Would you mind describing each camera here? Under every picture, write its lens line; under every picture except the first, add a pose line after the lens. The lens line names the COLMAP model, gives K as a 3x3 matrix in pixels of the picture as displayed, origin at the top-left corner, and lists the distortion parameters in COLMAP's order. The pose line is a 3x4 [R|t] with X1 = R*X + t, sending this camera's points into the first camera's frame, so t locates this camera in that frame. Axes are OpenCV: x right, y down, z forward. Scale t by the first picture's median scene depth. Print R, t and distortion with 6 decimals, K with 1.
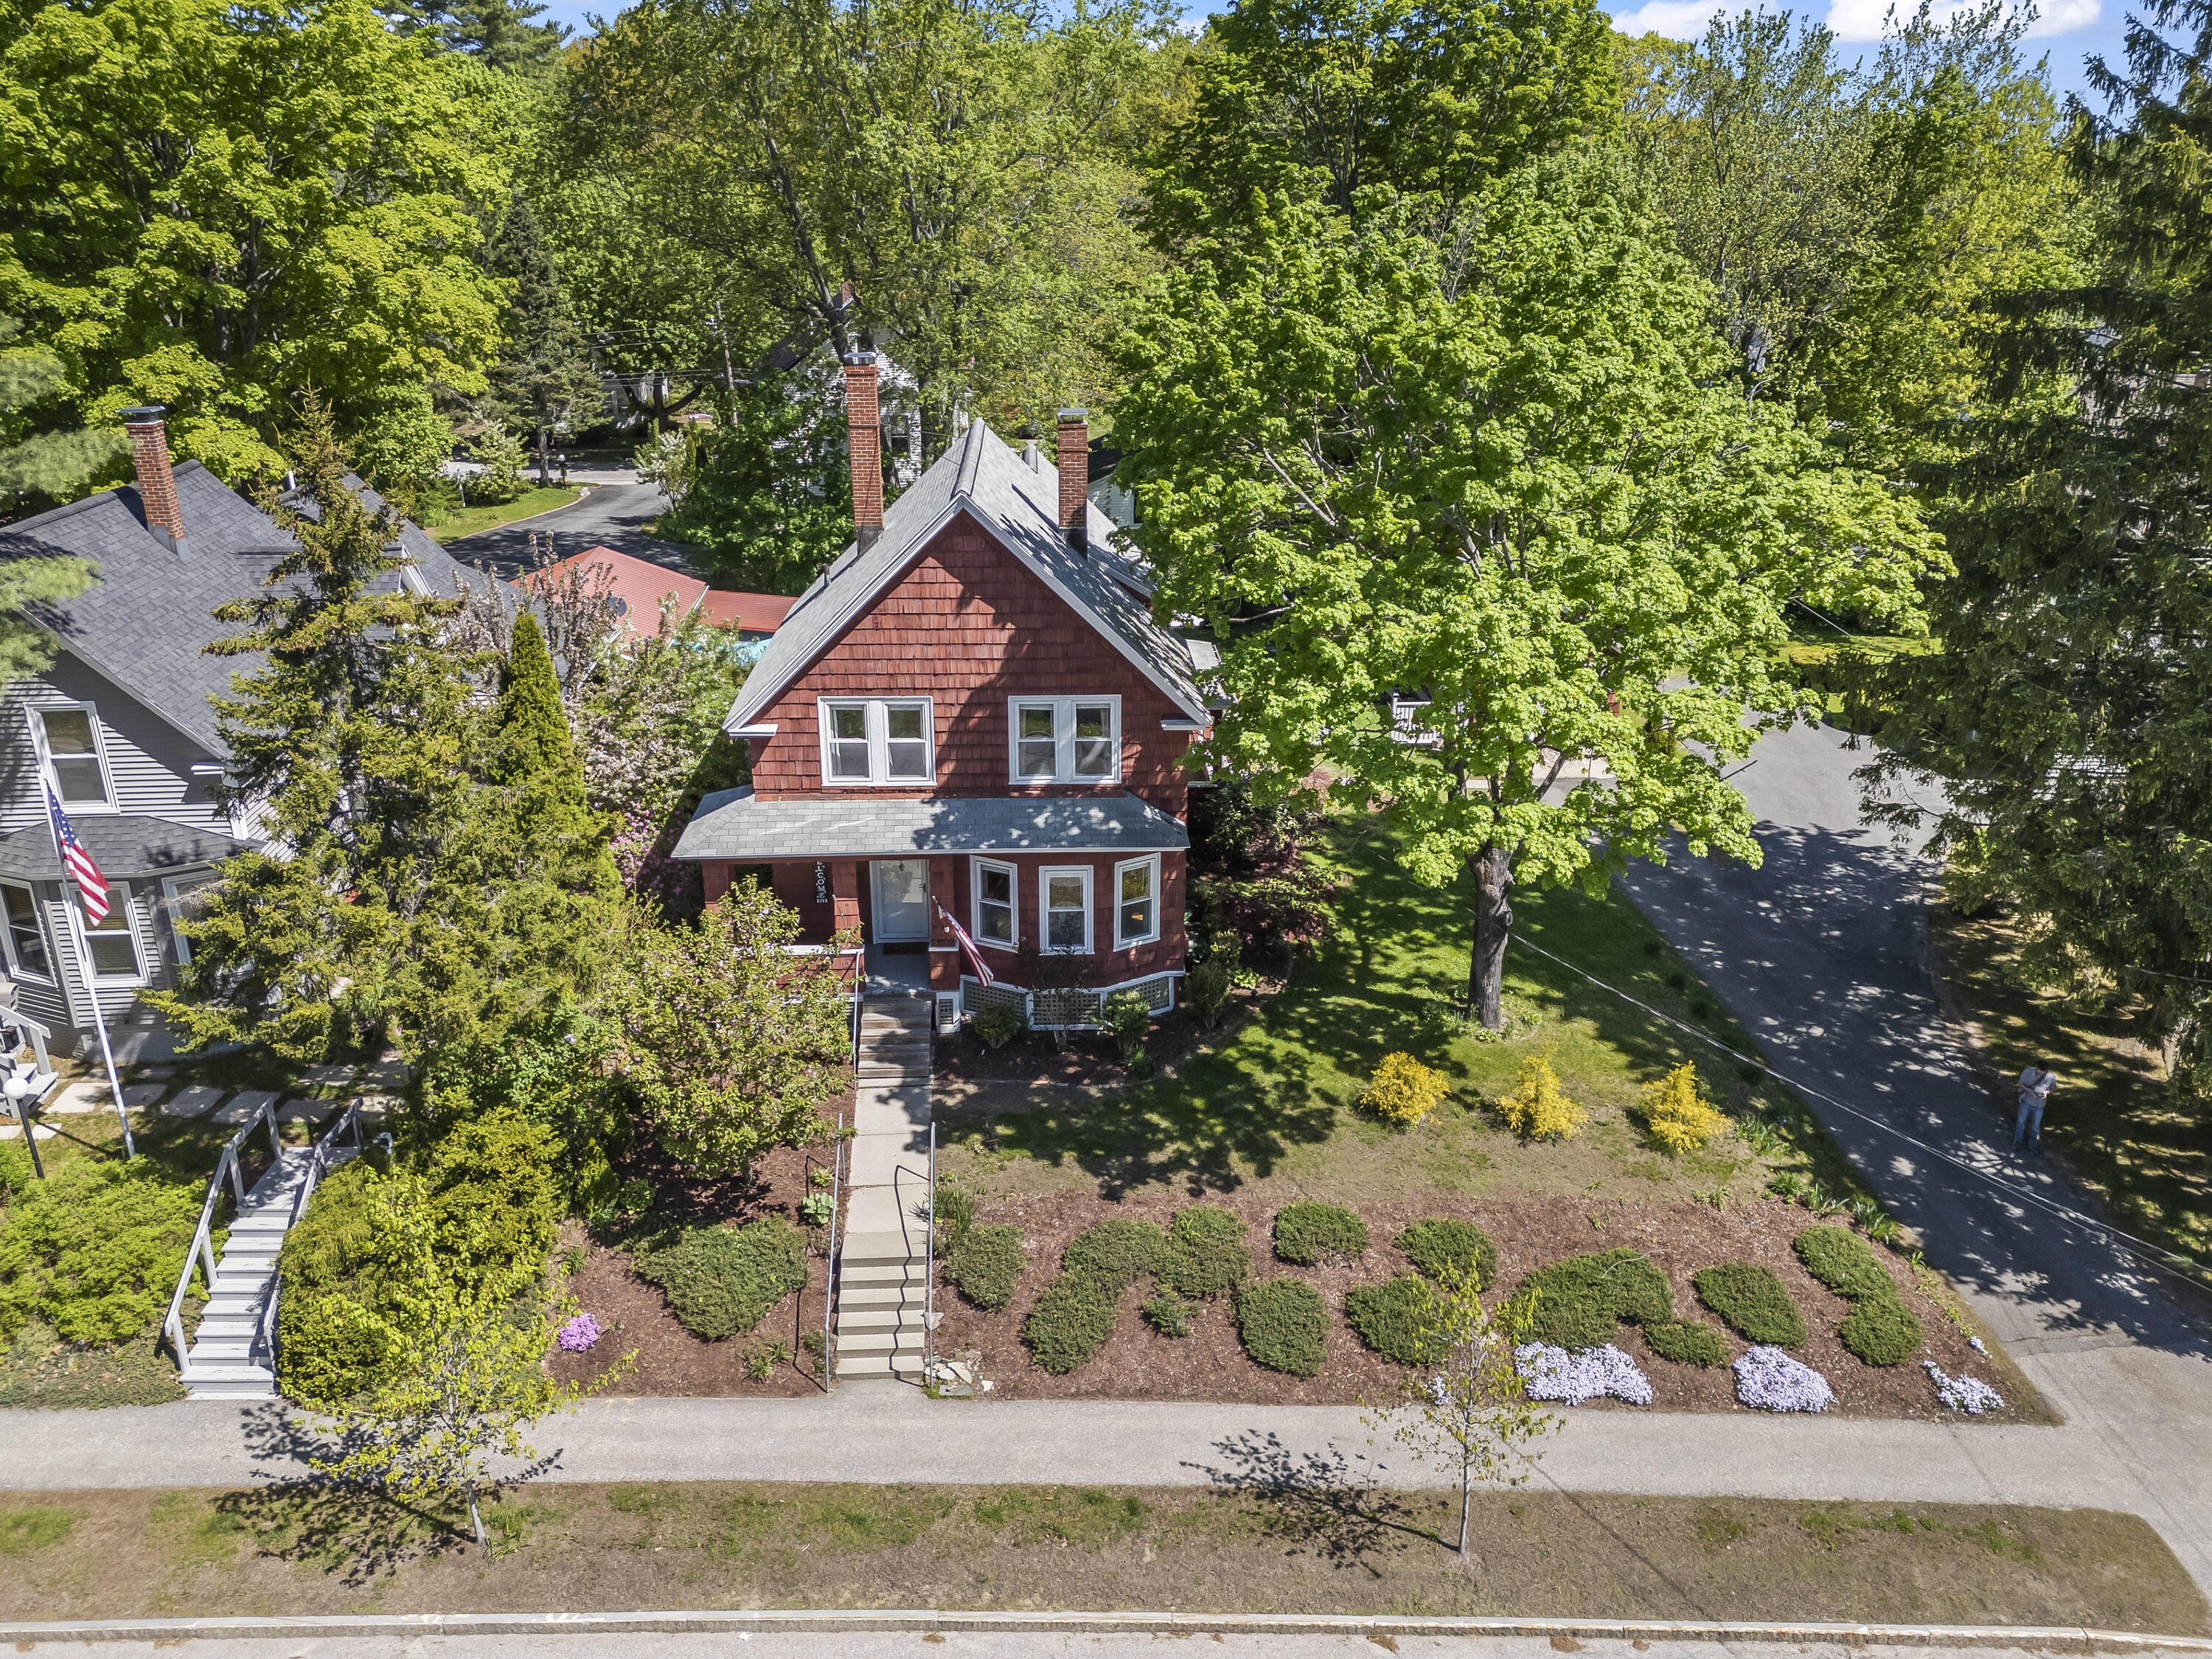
lens RADIAL K [[1634.3, 0, 1106.0], [0, 1634.3, 829.5], [0, 0, 1]] dist [0.080412, -0.077798]
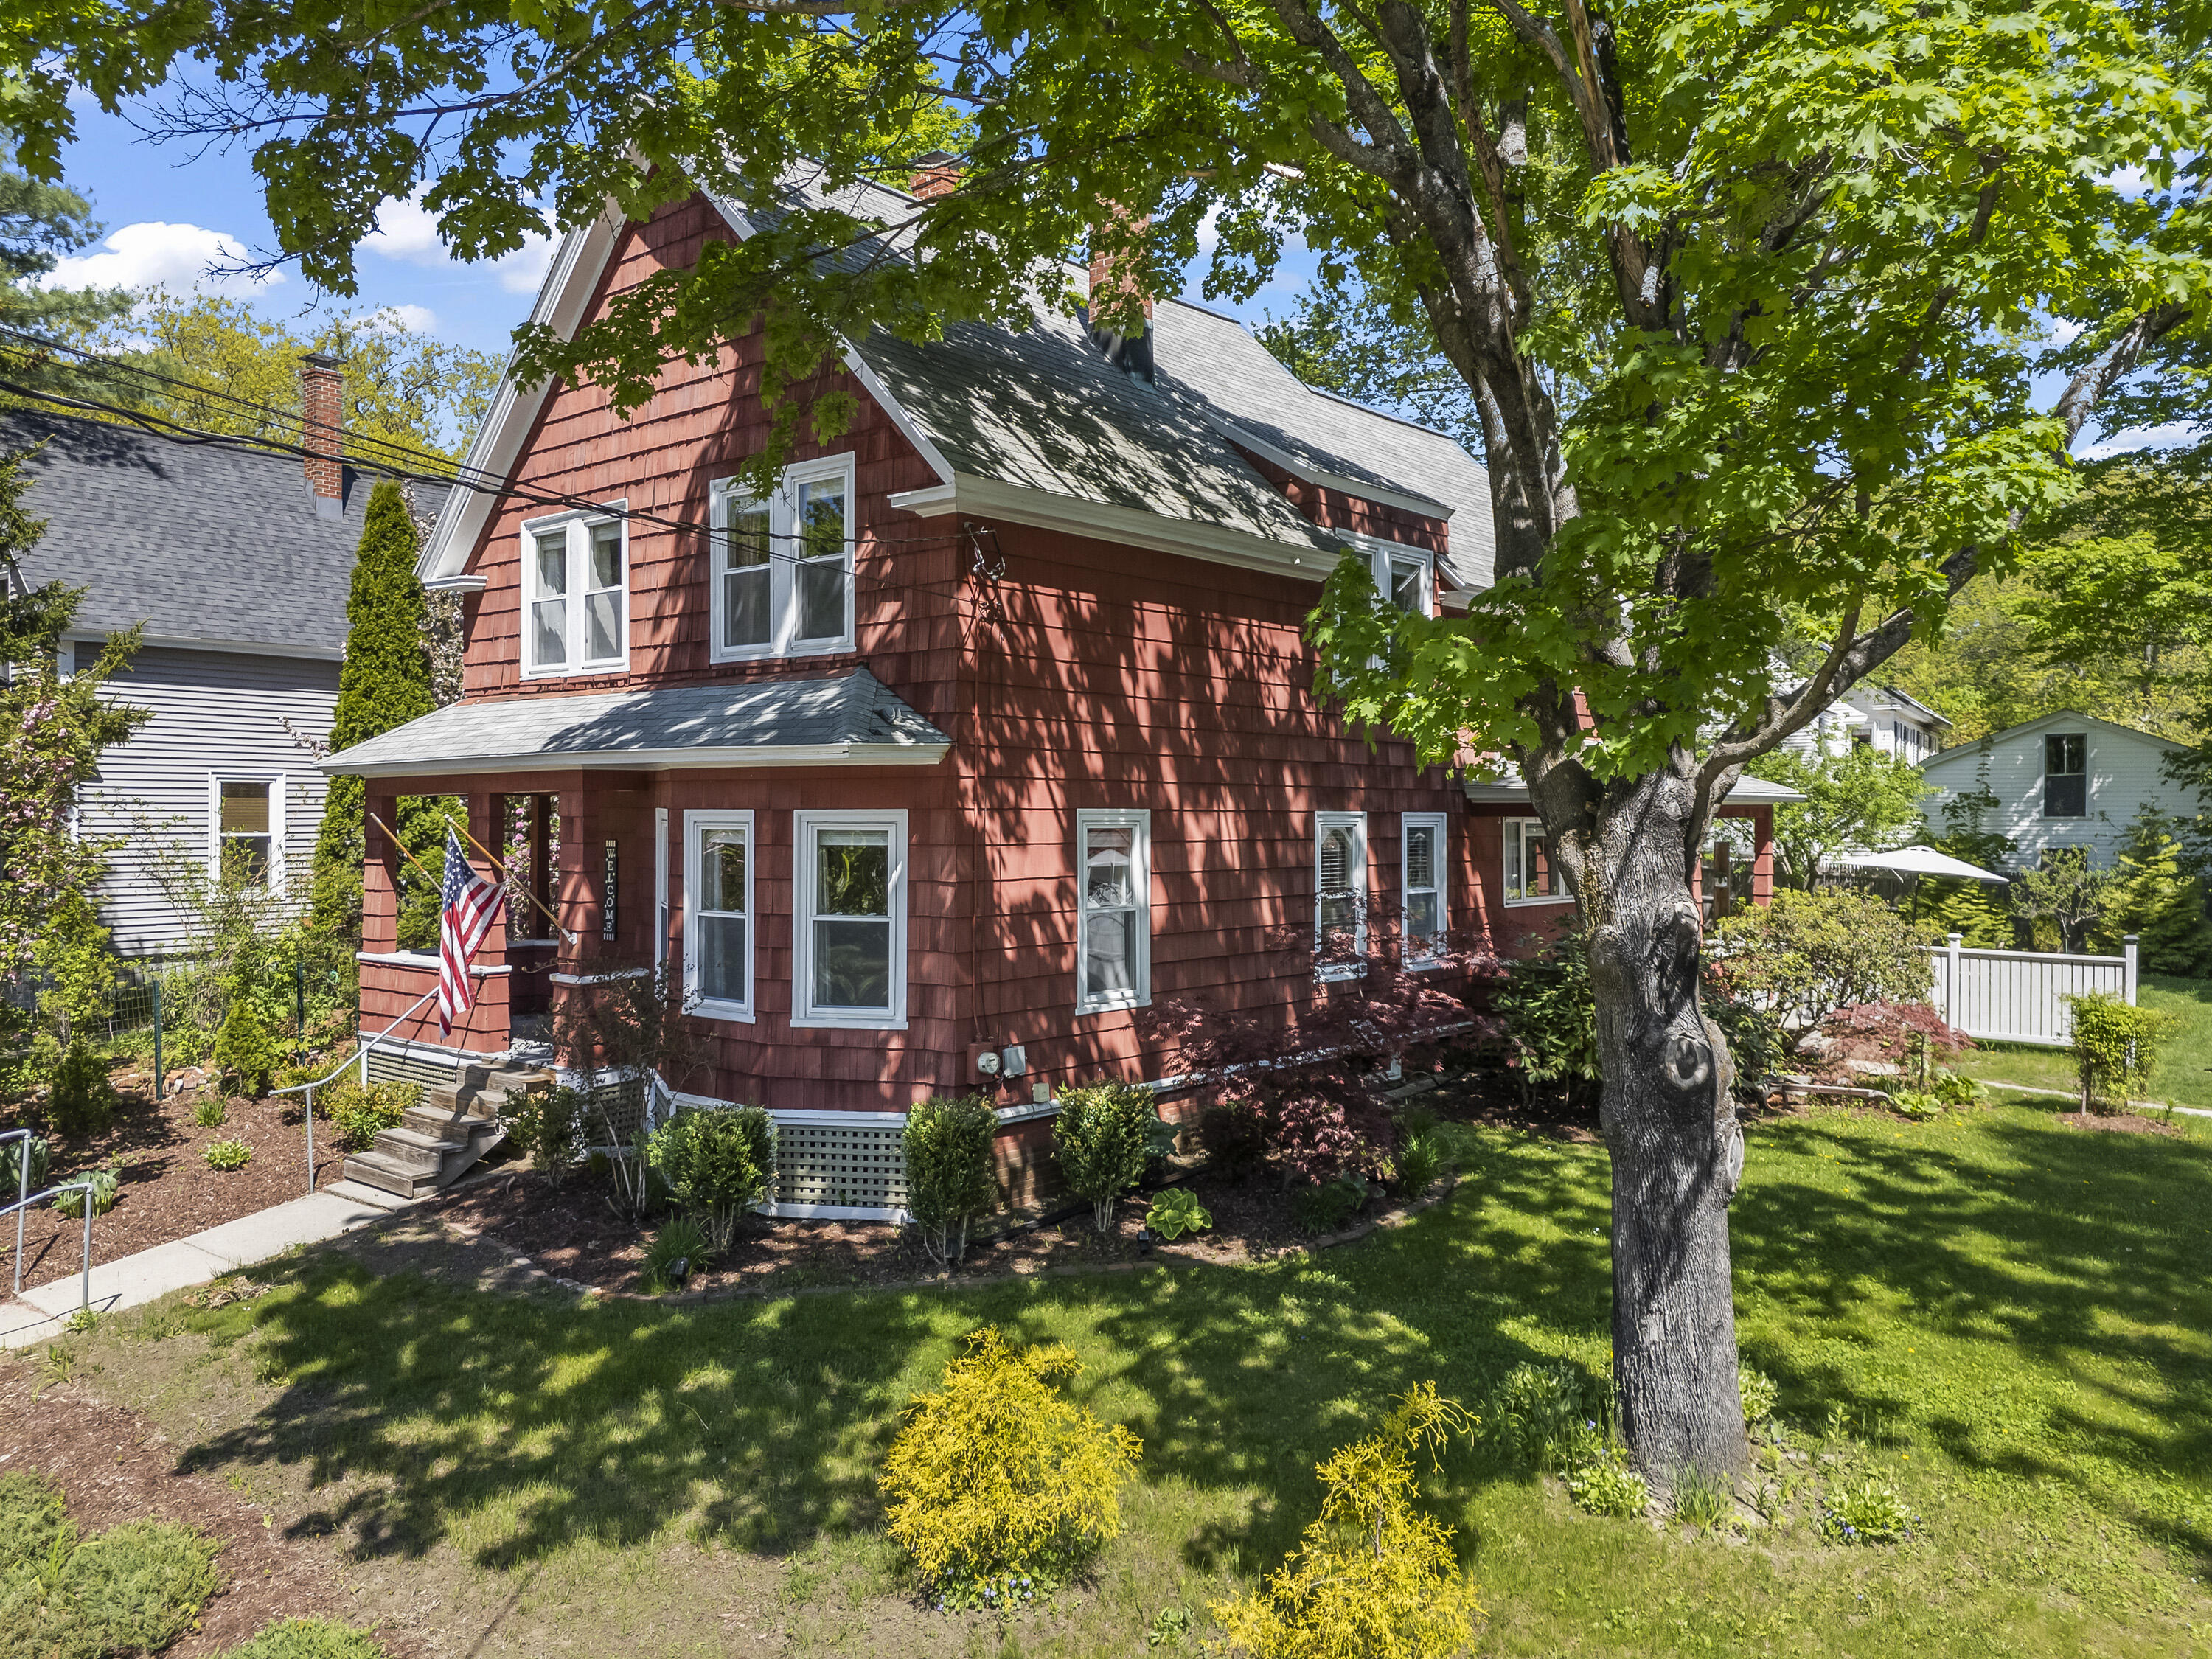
lens RADIAL K [[1587.9, 0, 1106.0], [0, 1587.9, 829.5], [0, 0, 1]] dist [0.028018, -0.065776]
pose [[0.757665, 0.025934, -0.652128, 0.374575], [-0.234039, 0.943550, -0.234392, 0.113459], [0.609237, 0.330214, 0.720964, 0.760109]]
